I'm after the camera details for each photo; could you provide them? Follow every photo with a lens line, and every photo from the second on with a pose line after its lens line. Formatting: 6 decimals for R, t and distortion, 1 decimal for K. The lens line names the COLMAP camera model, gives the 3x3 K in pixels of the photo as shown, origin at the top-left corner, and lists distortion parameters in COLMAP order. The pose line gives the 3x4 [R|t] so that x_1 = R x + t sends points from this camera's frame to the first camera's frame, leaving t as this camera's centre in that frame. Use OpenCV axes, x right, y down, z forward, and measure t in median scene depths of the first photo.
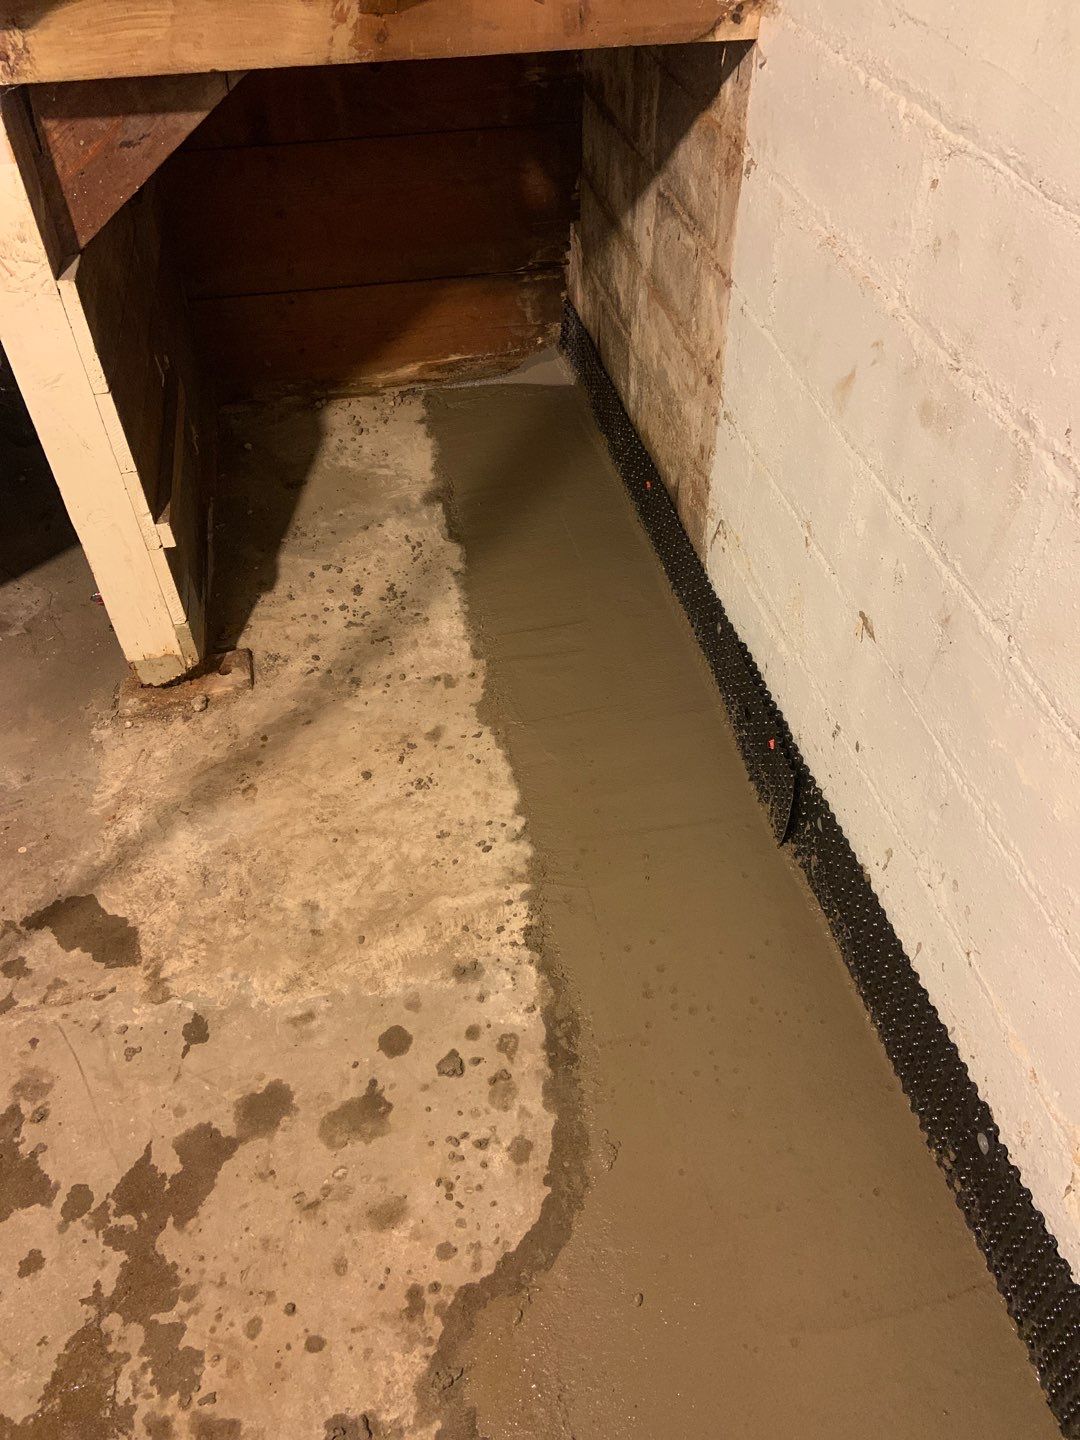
lens RADIAL K [[1066.6, 0, 541.0], [0, 1066.6, 712.4], [0, 0, 1]] dist [0.133819, -0.167052]
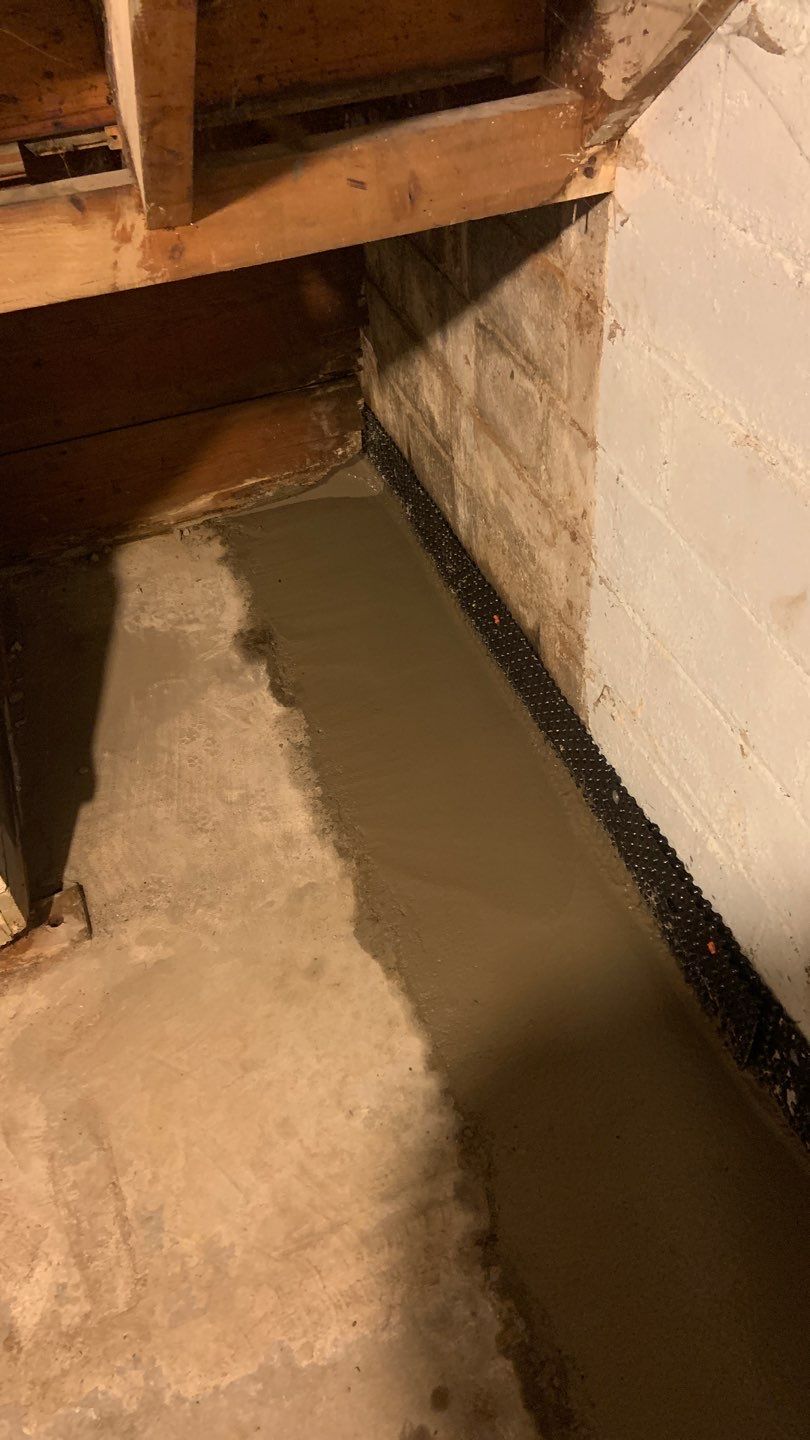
lens RADIAL K [[1066.8, 0, 407.1], [0, 1066.8, 705.3], [0, 0, 1]] dist [0.131431, -0.168505]
pose [[0.987602, -0.140859, 0.069292, -0.057251], [0.140891, 0.990015, 0.004443, -0.189181], [-0.069226, 0.005374, 0.997587, 0.130657]]
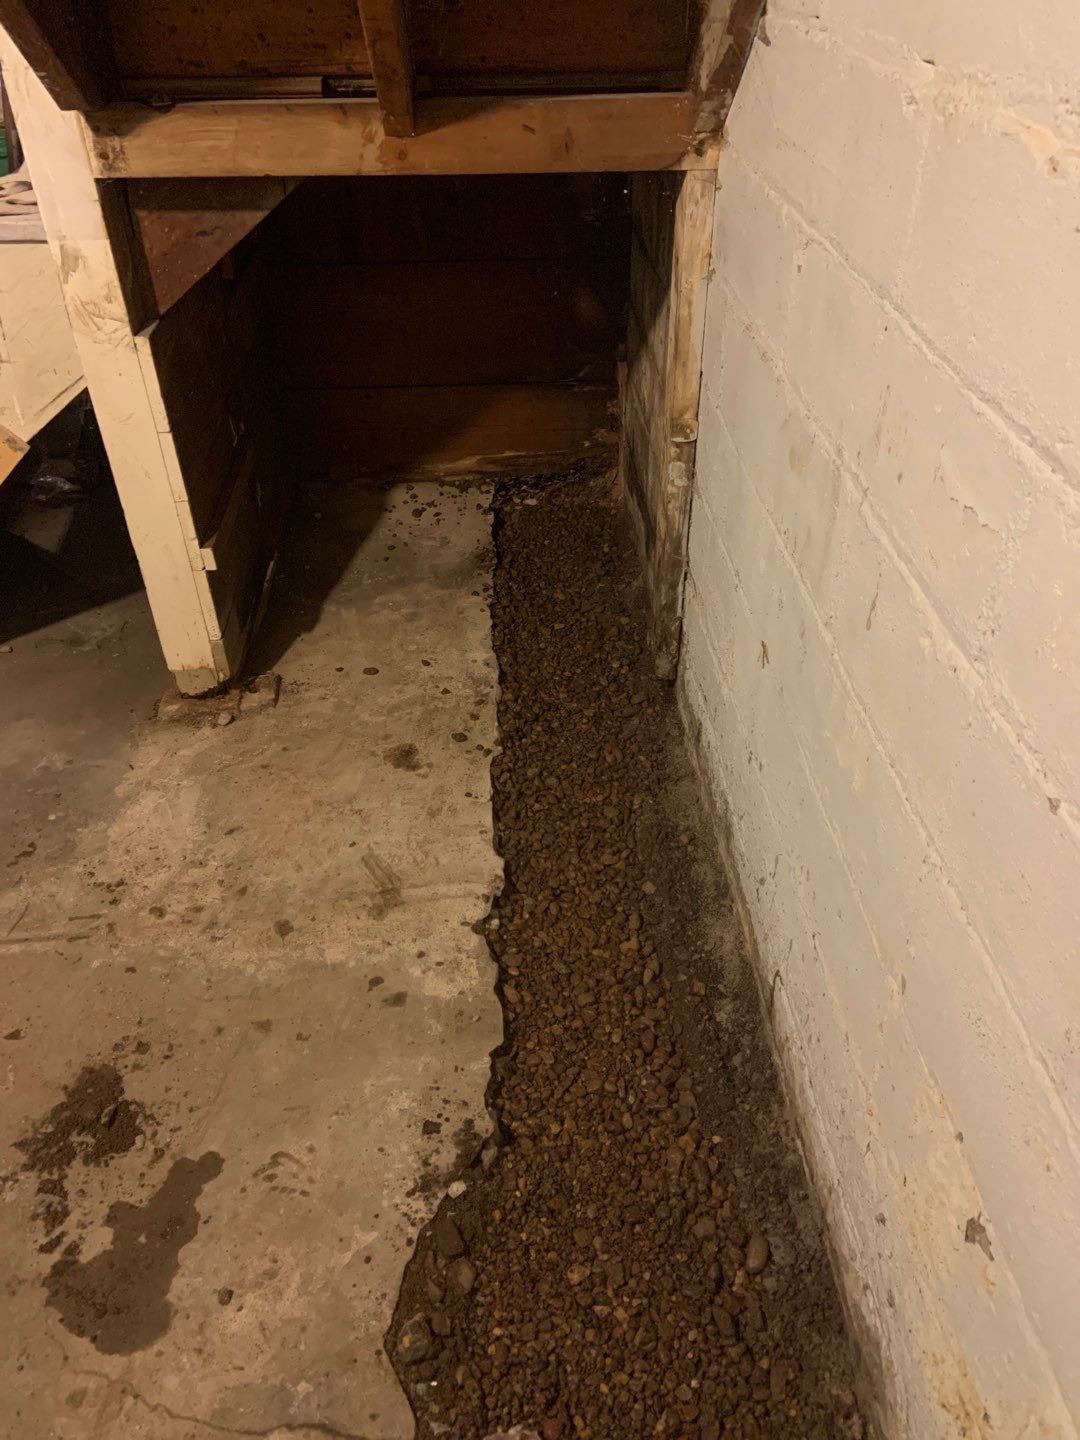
lens RADIAL K [[1062.0, 0, 546.7], [0, 1062.0, 718.3], [0, 0, 1]] dist [0.136401, -0.178419]
pose [[0.991250, 0.083287, -0.102409, 0.140948], [-0.095049, 0.988700, -0.115923, 0.100707], [0.091597, 0.124642, 0.987965, -0.087163]]
